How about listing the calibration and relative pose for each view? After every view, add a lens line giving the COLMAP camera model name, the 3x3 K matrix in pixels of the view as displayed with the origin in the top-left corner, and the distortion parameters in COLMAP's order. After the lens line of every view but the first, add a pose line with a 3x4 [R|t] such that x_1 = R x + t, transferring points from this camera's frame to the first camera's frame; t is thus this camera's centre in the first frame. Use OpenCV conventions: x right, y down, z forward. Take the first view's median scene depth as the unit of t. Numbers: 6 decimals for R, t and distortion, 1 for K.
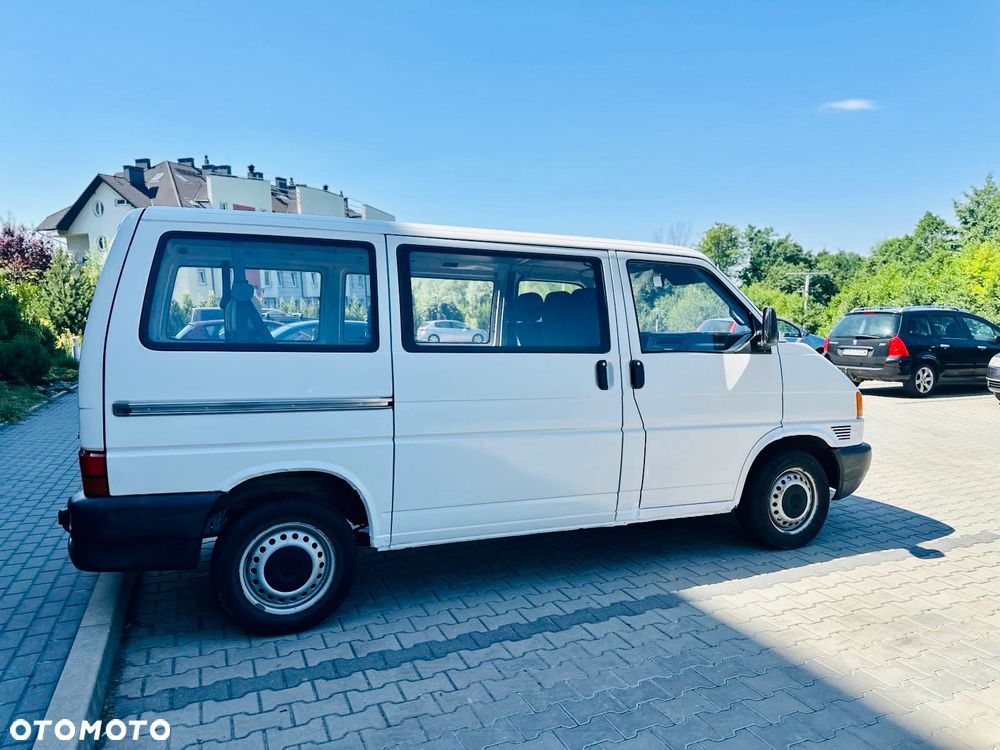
lens RADIAL K [[709.9, 0, 527.2], [0, 709.9, 368.8], [0, 0, 1]] dist [0.144118, -0.228291]
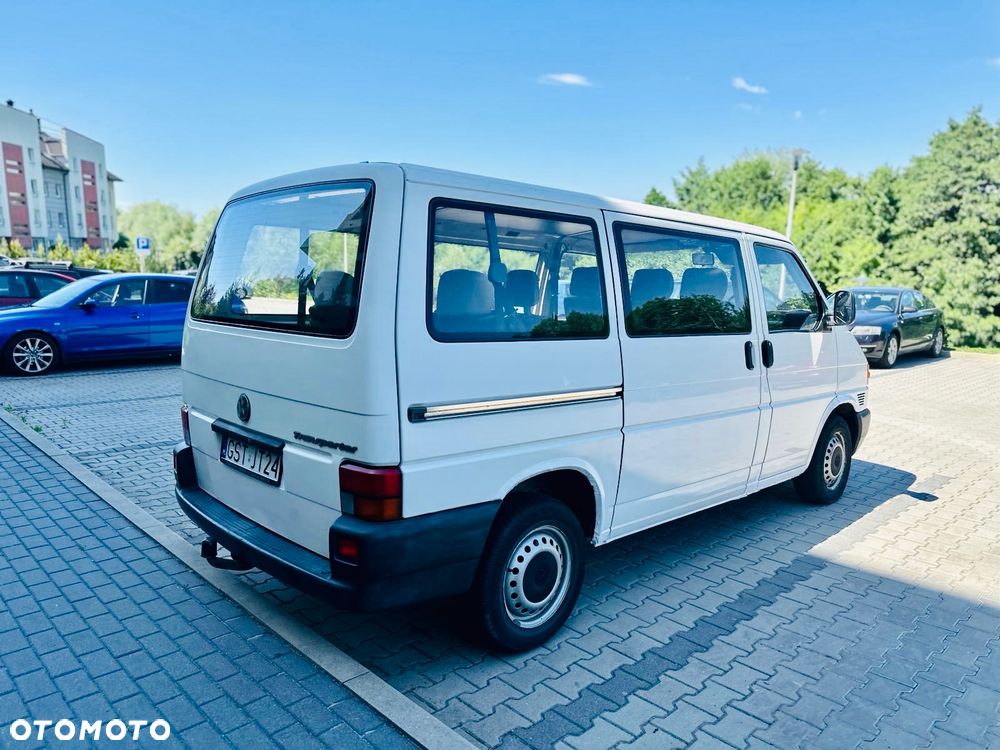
lens RADIAL K [[709.9, 0, 527.2], [0, 709.9, 368.8], [0, 0, 1]] dist [0.144118, -0.228291]
pose [[0.928372, -0.020785, 0.371069, -0.631333], [-0.002647, 0.998040, 0.062528, -0.039971], [-0.371642, -0.059032, 0.926498, 0.169065]]
